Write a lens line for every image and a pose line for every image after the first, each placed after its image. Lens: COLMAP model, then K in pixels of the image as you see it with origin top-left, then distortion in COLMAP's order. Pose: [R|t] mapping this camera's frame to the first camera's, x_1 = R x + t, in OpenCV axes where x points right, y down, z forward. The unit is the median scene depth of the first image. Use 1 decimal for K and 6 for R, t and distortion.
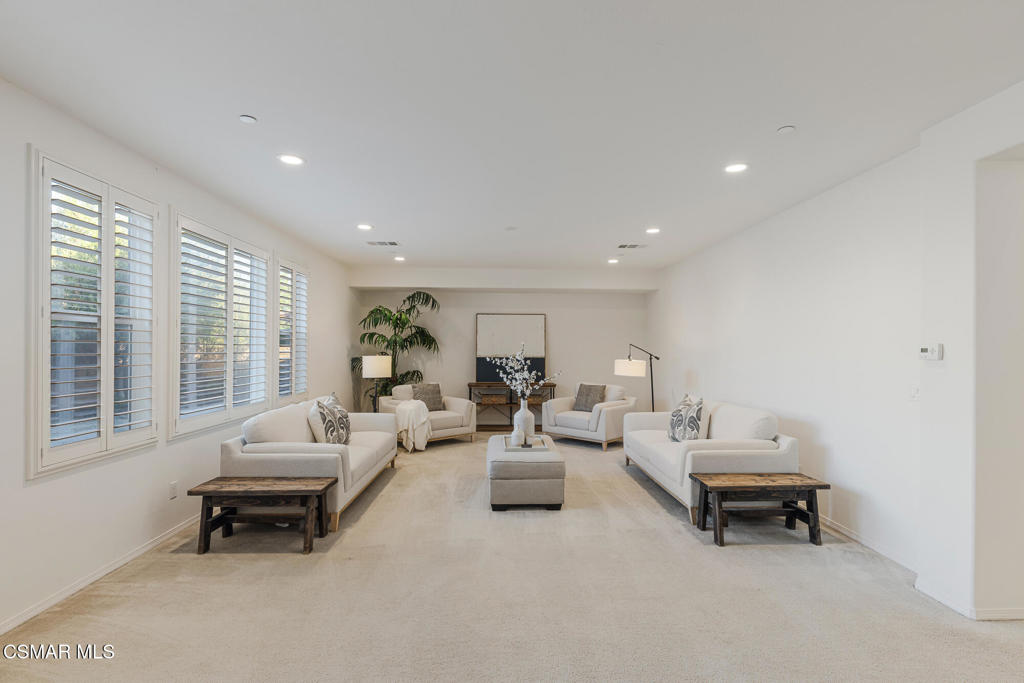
lens RADIAL K [[498.1, 0, 512.0], [0, 498.1, 341.5], [0, 0, 1]] dist [-0.001999, -0.000568]
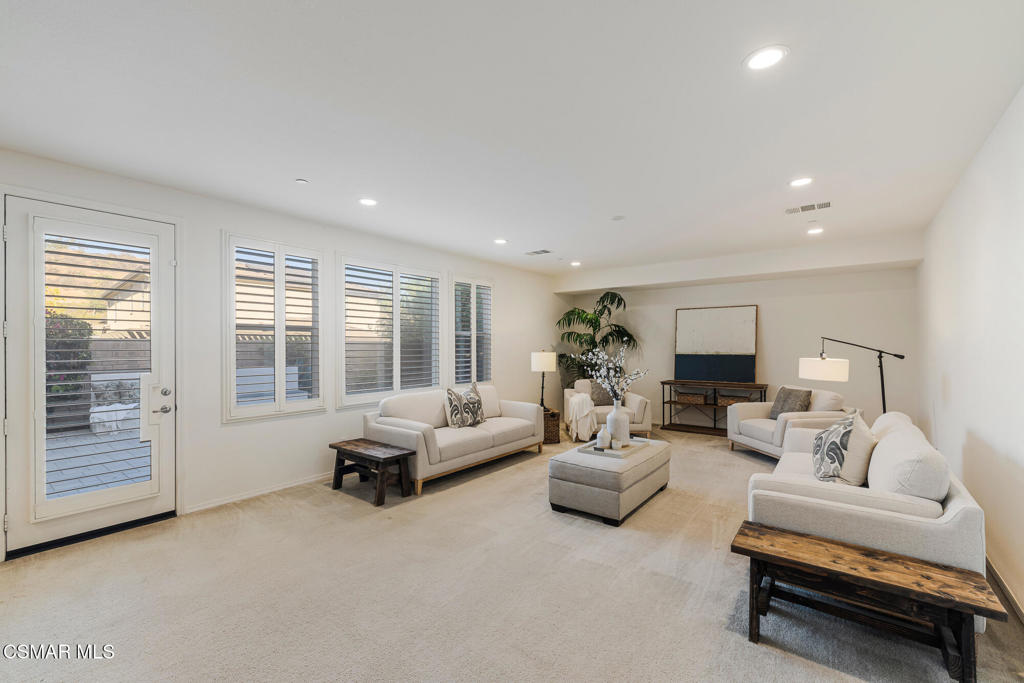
lens RADIAL K [[432.3, 0, 512.0], [0, 432.3, 341.5], [0, 0, 1]] dist [0.001241, 0.000354]
pose [[0.763381, -0.014598, -0.645783, 0.424308], [0.017096, 0.999851, -0.002392, 0.006860], [0.645722, -0.009215, 0.763517, 0.273952]]
